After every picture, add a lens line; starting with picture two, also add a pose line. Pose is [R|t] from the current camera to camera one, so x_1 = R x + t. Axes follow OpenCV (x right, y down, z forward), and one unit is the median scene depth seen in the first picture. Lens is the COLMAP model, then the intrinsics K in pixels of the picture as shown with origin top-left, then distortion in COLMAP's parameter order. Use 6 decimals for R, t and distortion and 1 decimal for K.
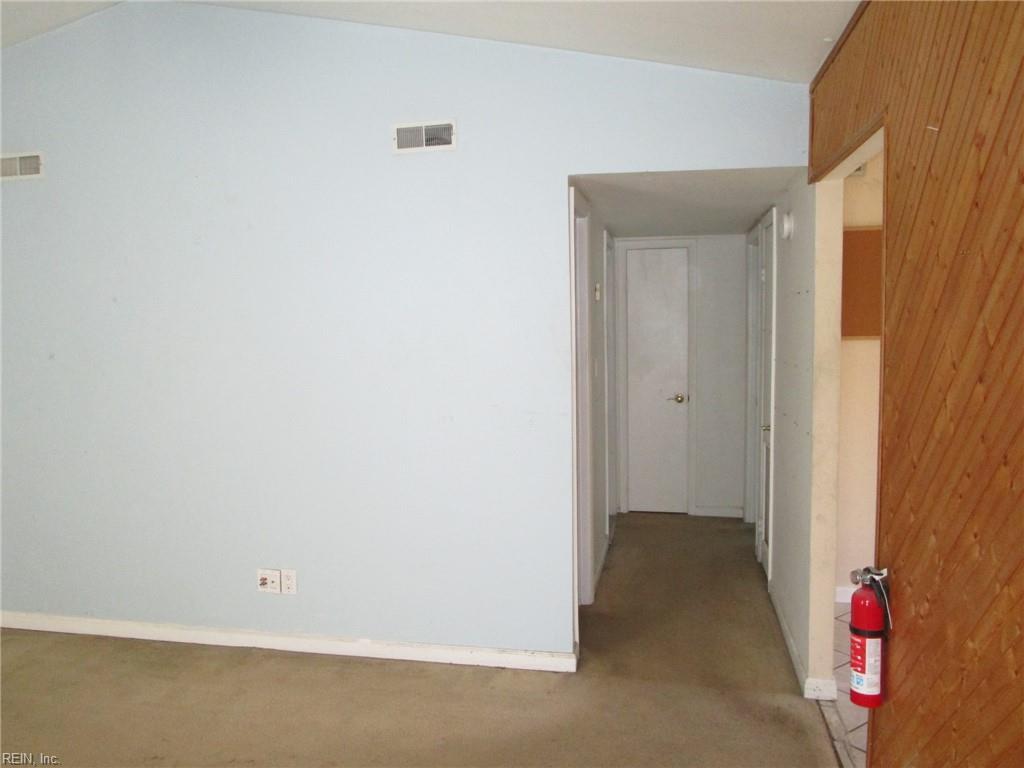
lens RADIAL K [[824.9, 0, 512.0], [0, 824.9, 384.0], [0, 0, 1]] dist [-0.031456, -0.009332]
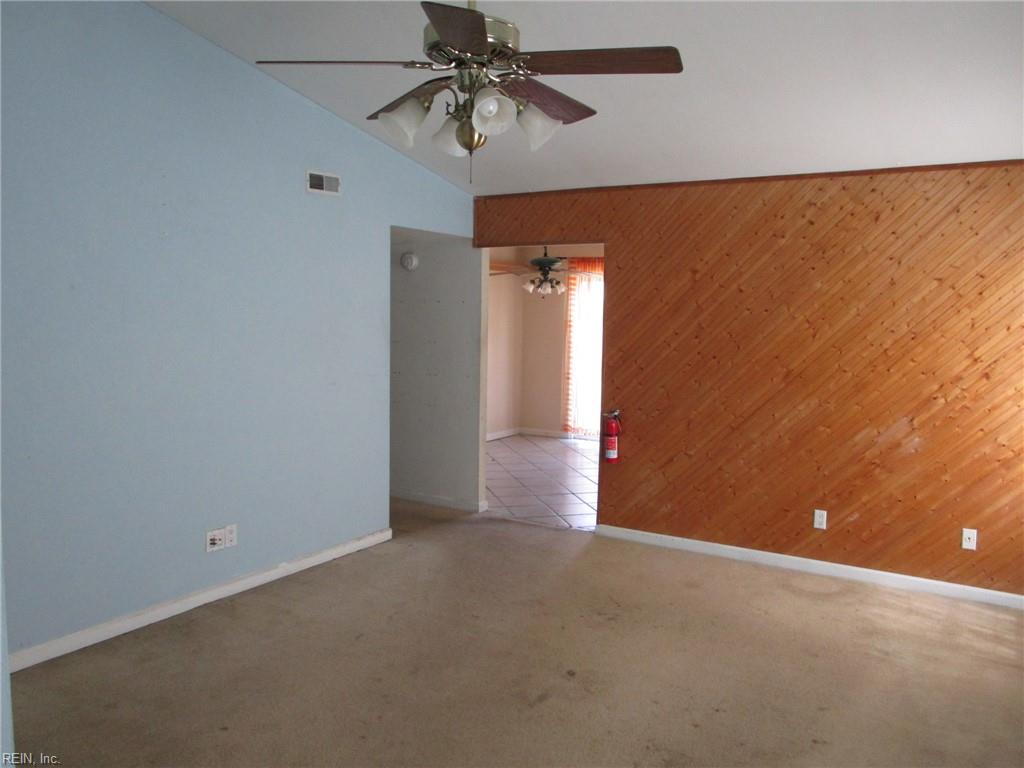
lens RADIAL K [[805.2, 0, 514.2], [0, 805.2, 383.1], [0, 0, 1]] dist [-0.047774, 0.029158]
pose [[0.338668, -0.064191, 0.938714, -1.237289], [0.058444, 0.997179, 0.047103, -0.006431], [-0.939089, 0.038909, 0.341464, 0.231261]]
